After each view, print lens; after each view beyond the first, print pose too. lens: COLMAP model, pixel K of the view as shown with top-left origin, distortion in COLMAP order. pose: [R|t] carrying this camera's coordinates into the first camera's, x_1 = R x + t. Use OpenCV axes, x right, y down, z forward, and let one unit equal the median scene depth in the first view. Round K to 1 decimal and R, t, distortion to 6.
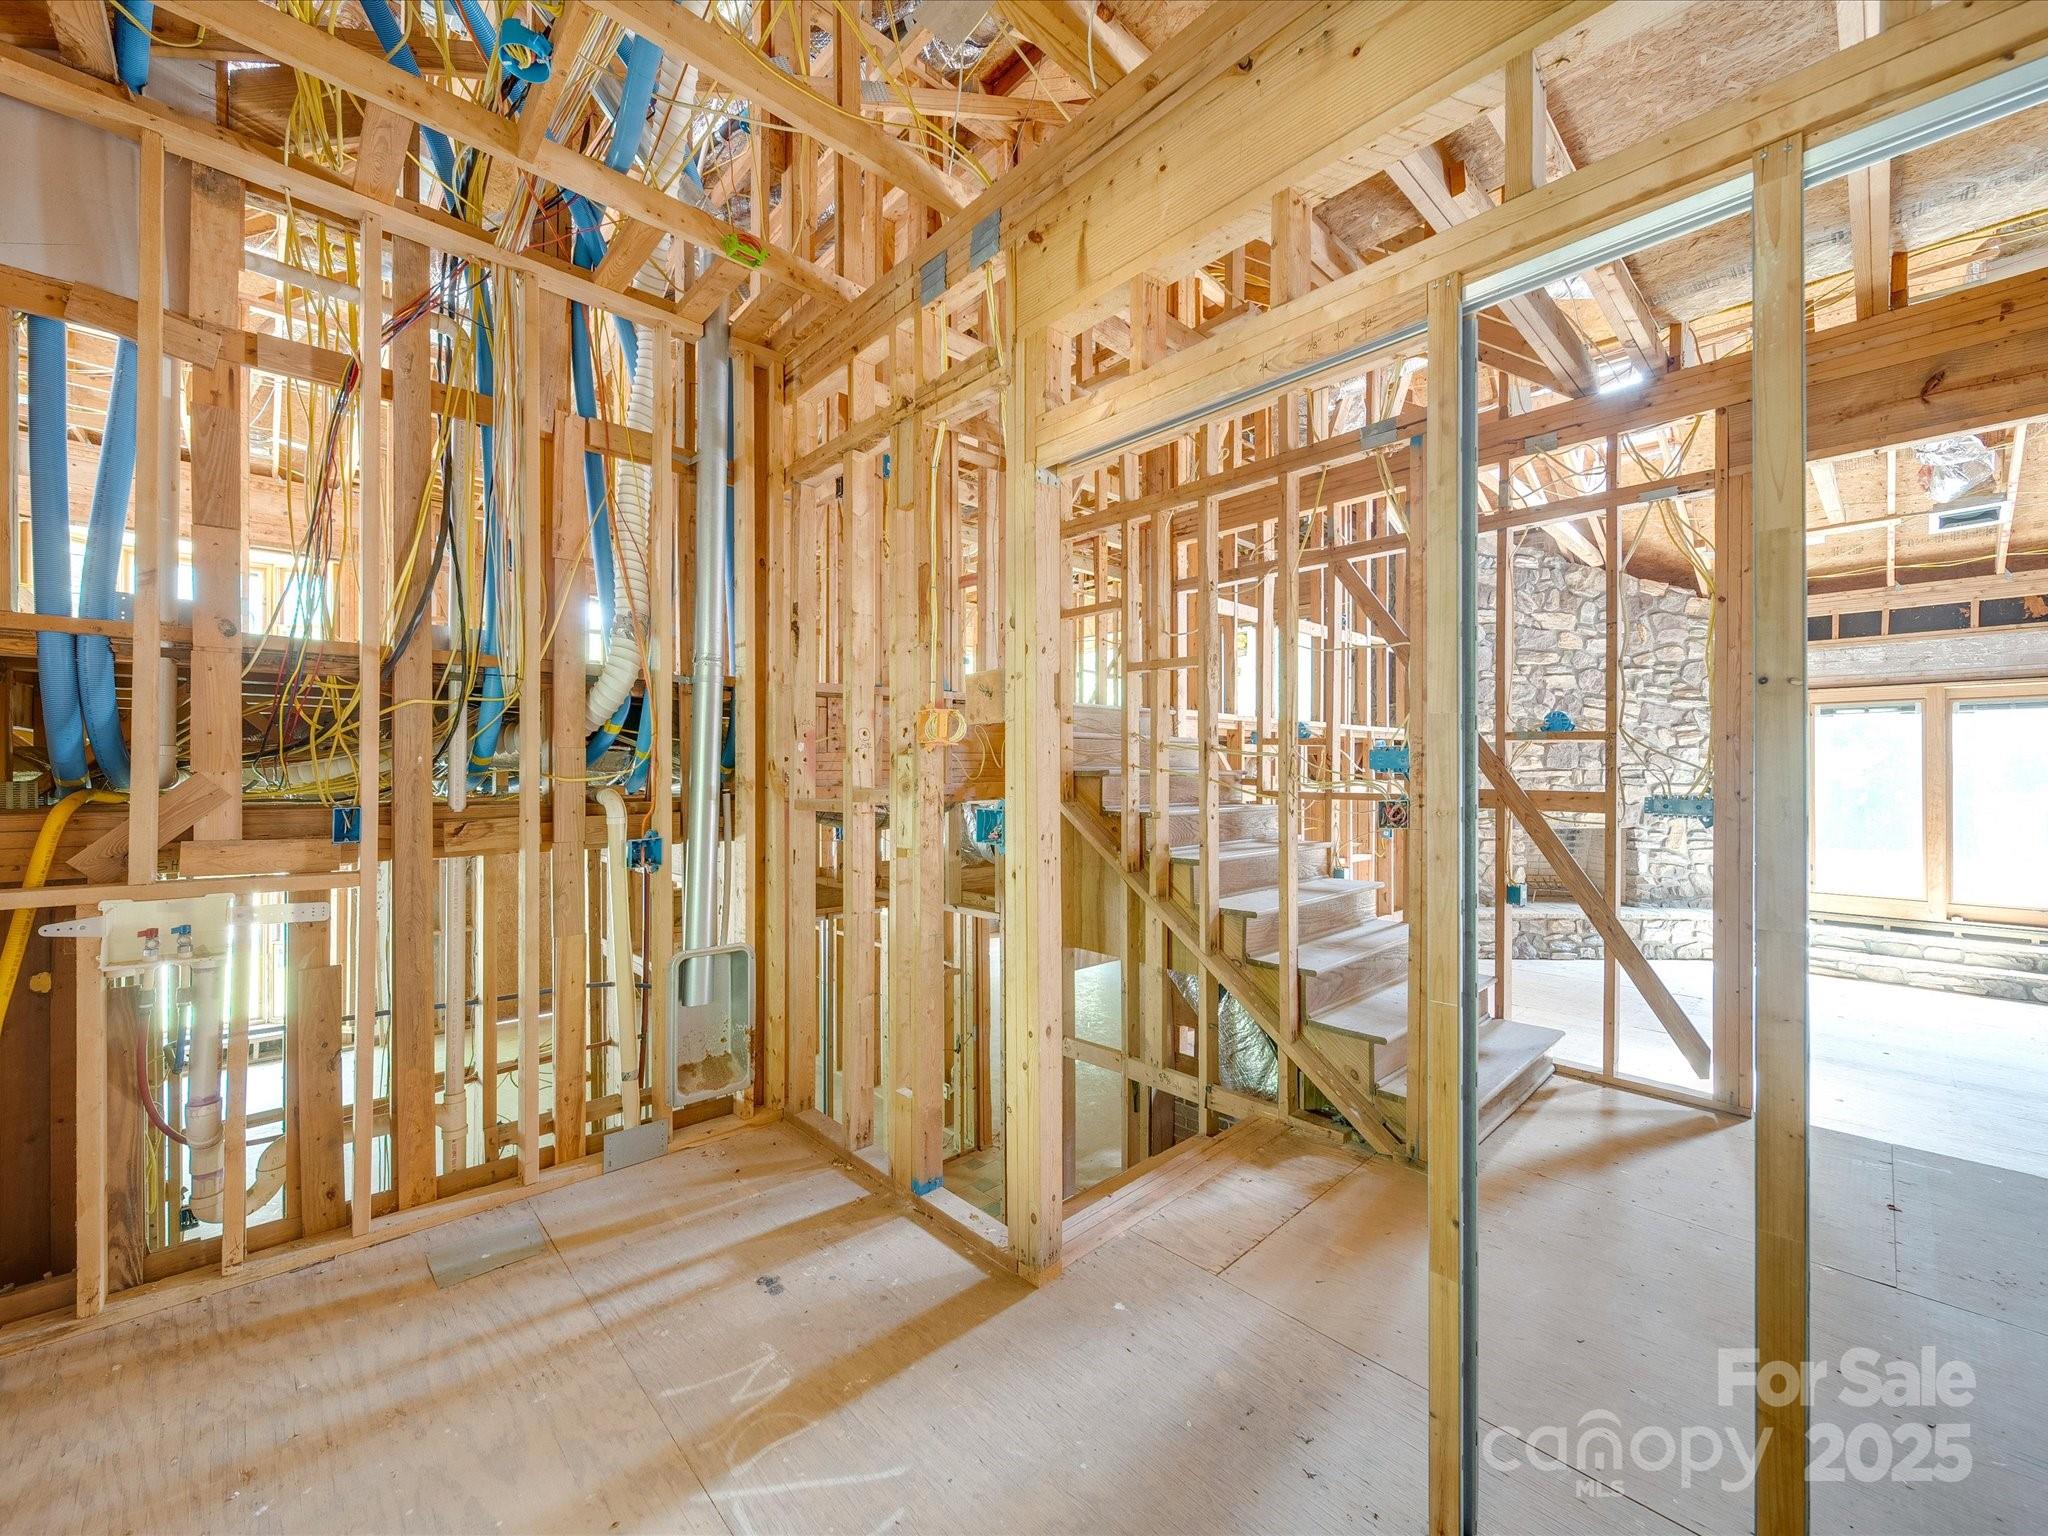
lens RADIAL K [[803.5, 0, 1030.8], [0, 803.5, 766.6], [0, 0, 1]] dist [0.001453, -0.000387]
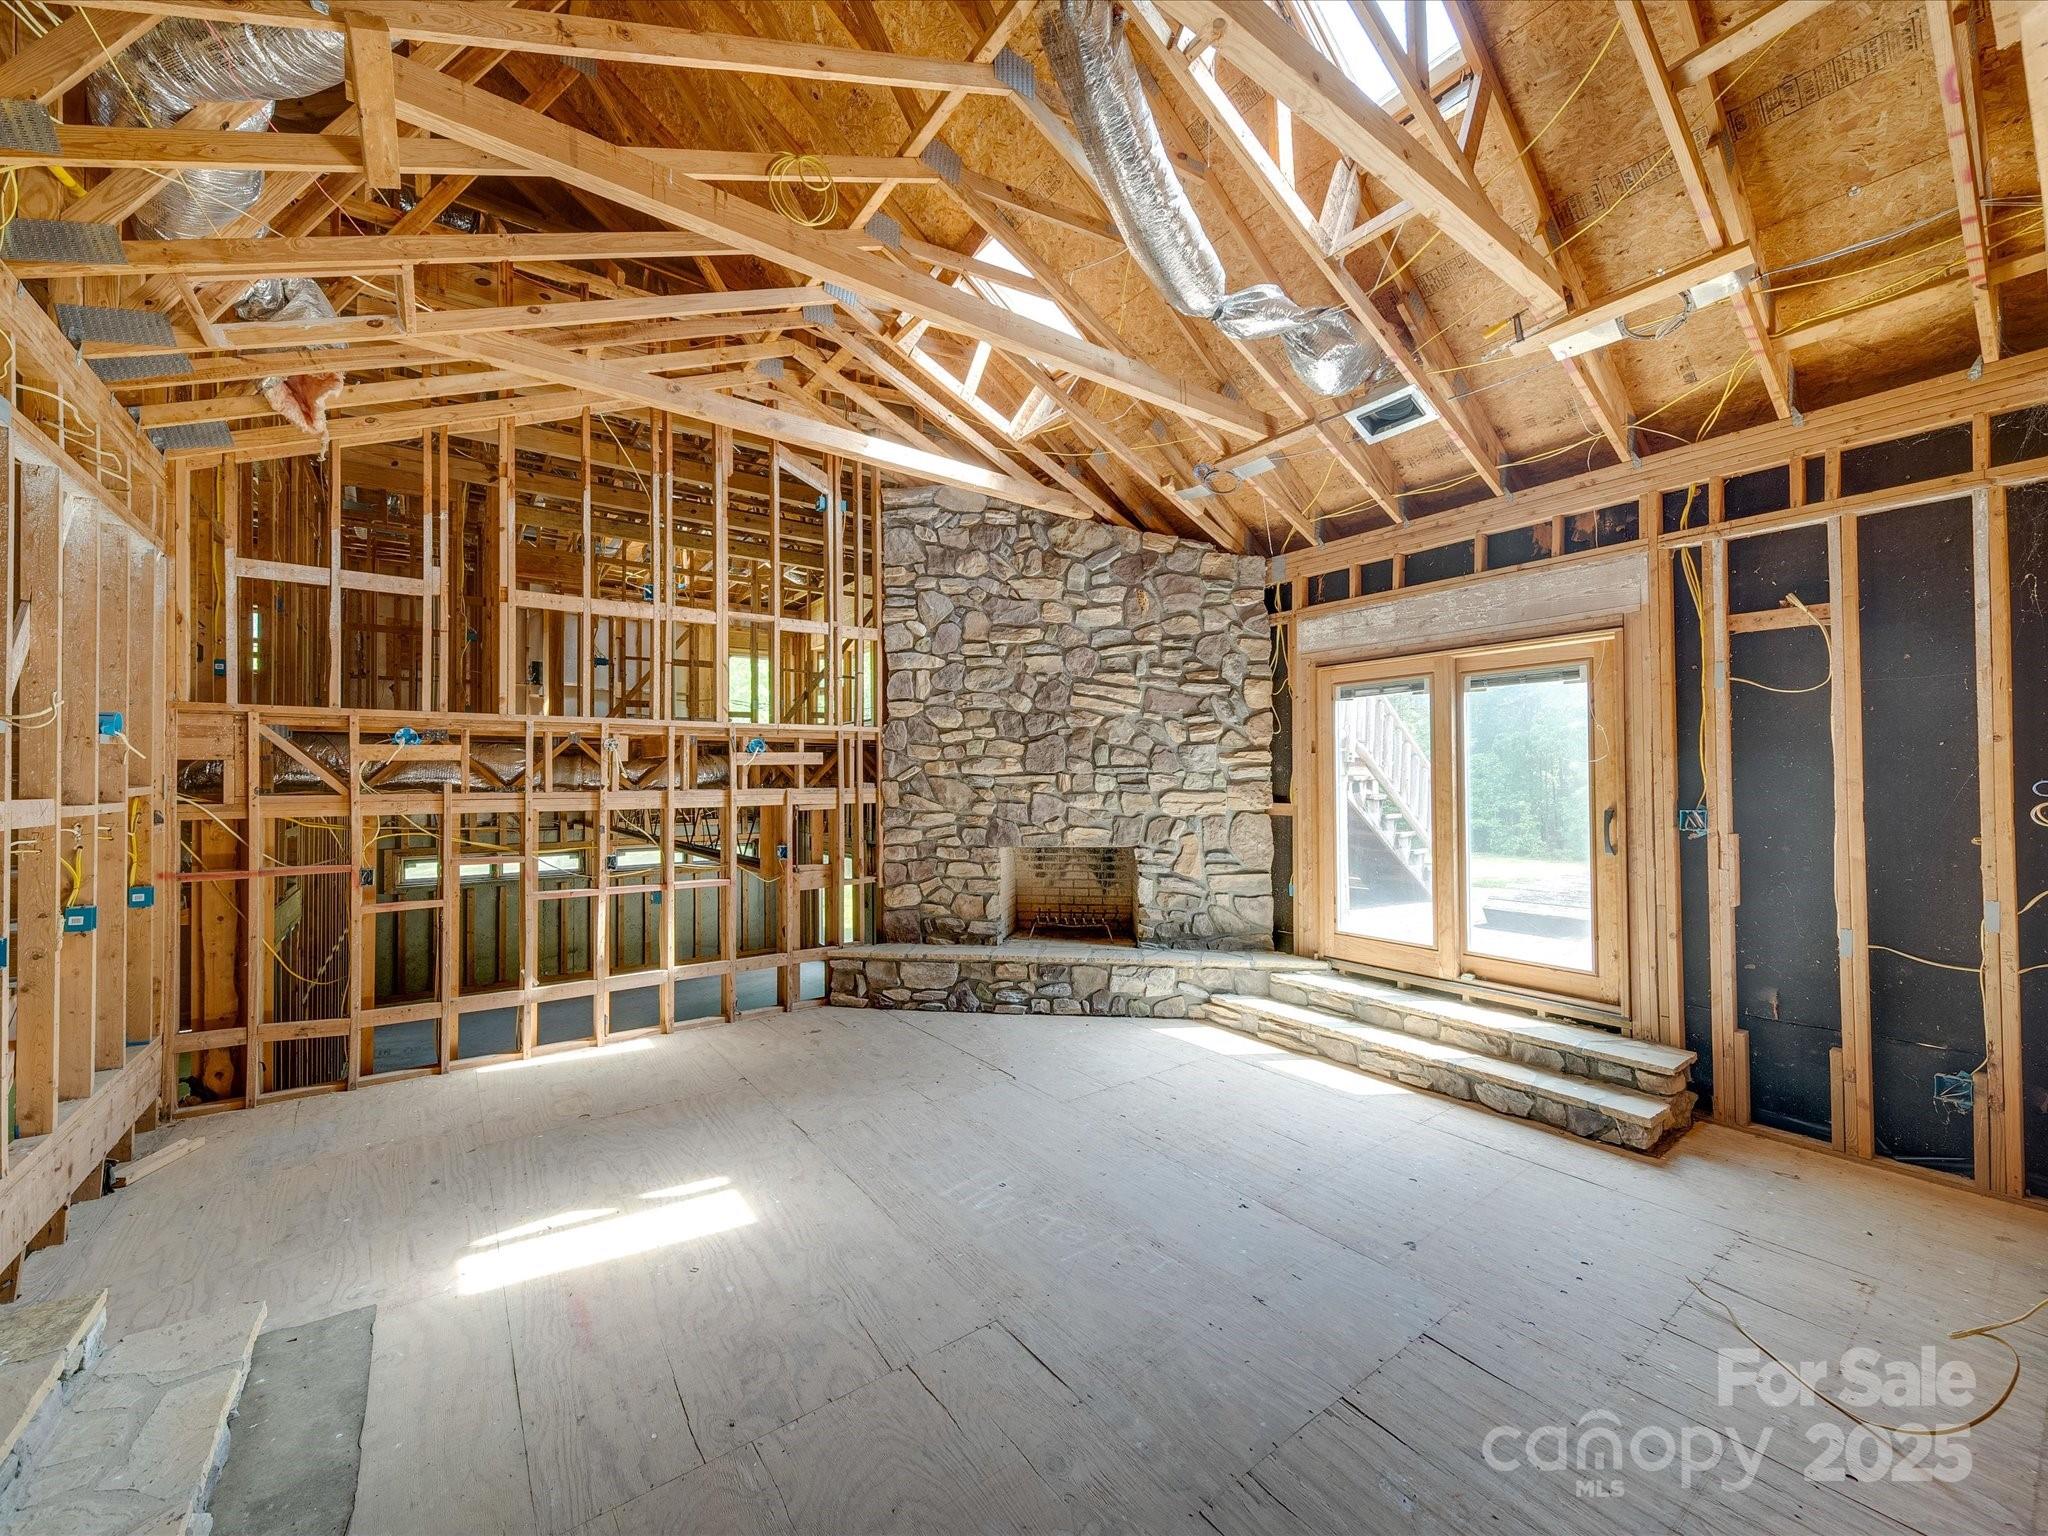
lens RADIAL K [[803.5, 0, 1030.8], [0, 803.5, 766.6], [0, 0, 1]] dist [0.001453, -0.000387]
pose [[0.992559, -0.007804, -0.121512, 0.746582], [0.006206, 0.999889, -0.013522, 0.007557], [0.121604, 0.012667, 0.992498, 0.205958]]
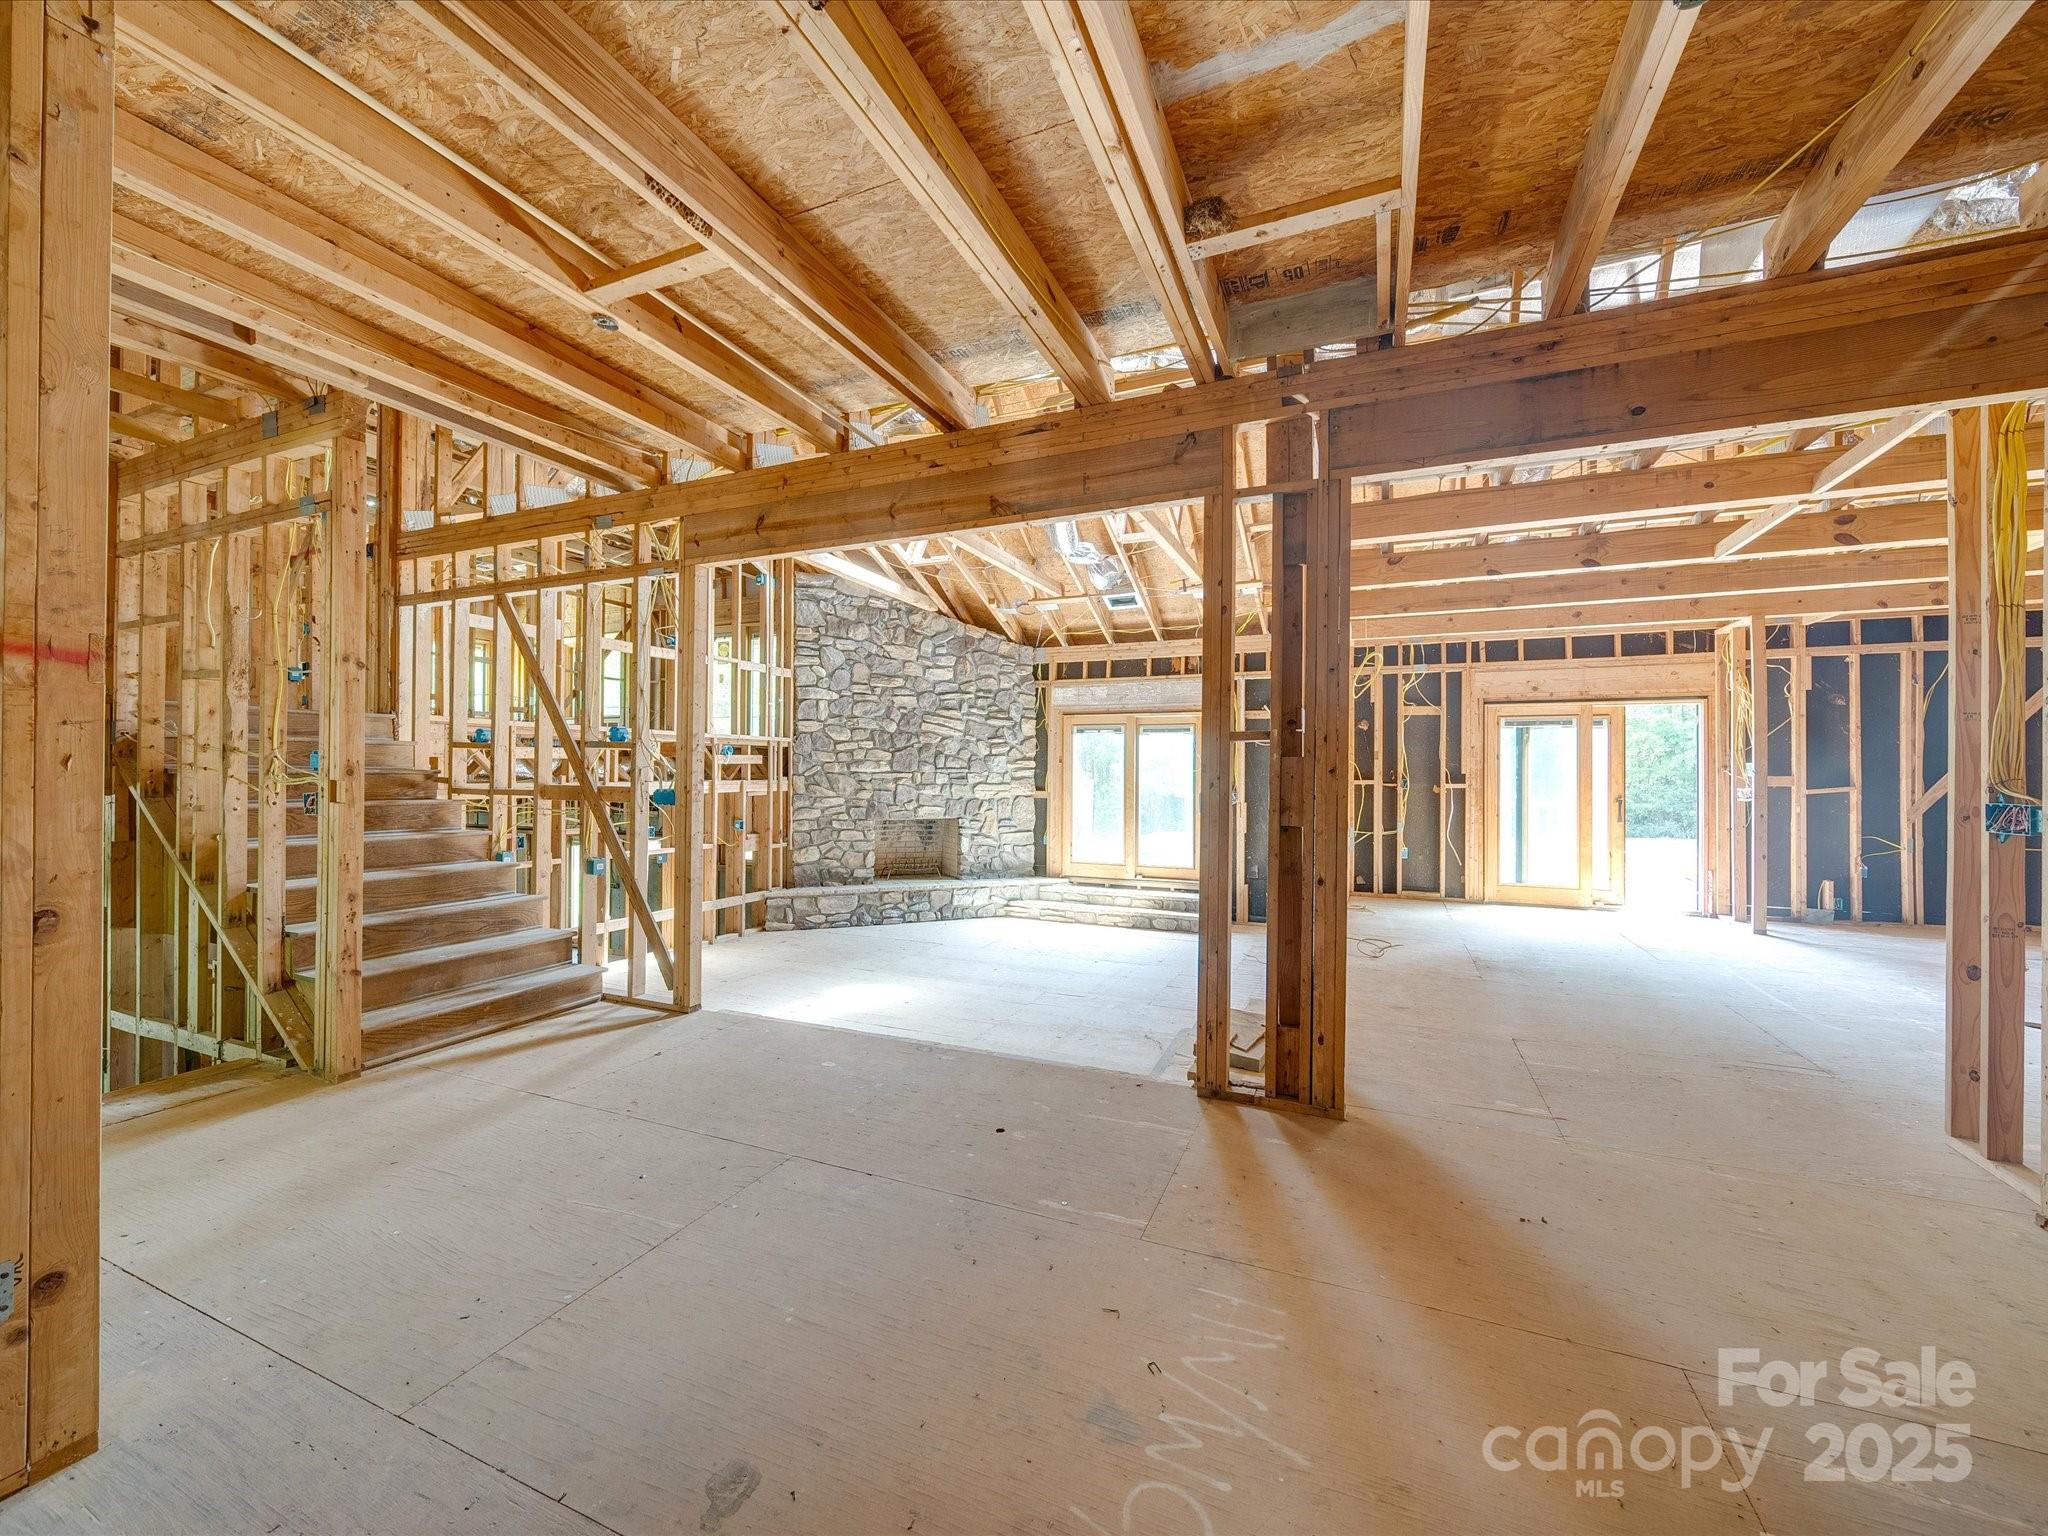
lens RADIAL K [[803.5, 0, 1030.8], [0, 803.5, 766.6], [0, 0, 1]] dist [0.001453, -0.000387]
pose [[0.918368, 0.009276, 0.395620, 0.348444], [-0.008292, 0.999957, -0.004197, -0.001006], [-0.395642, 0.000574, 0.918405, -0.221272]]
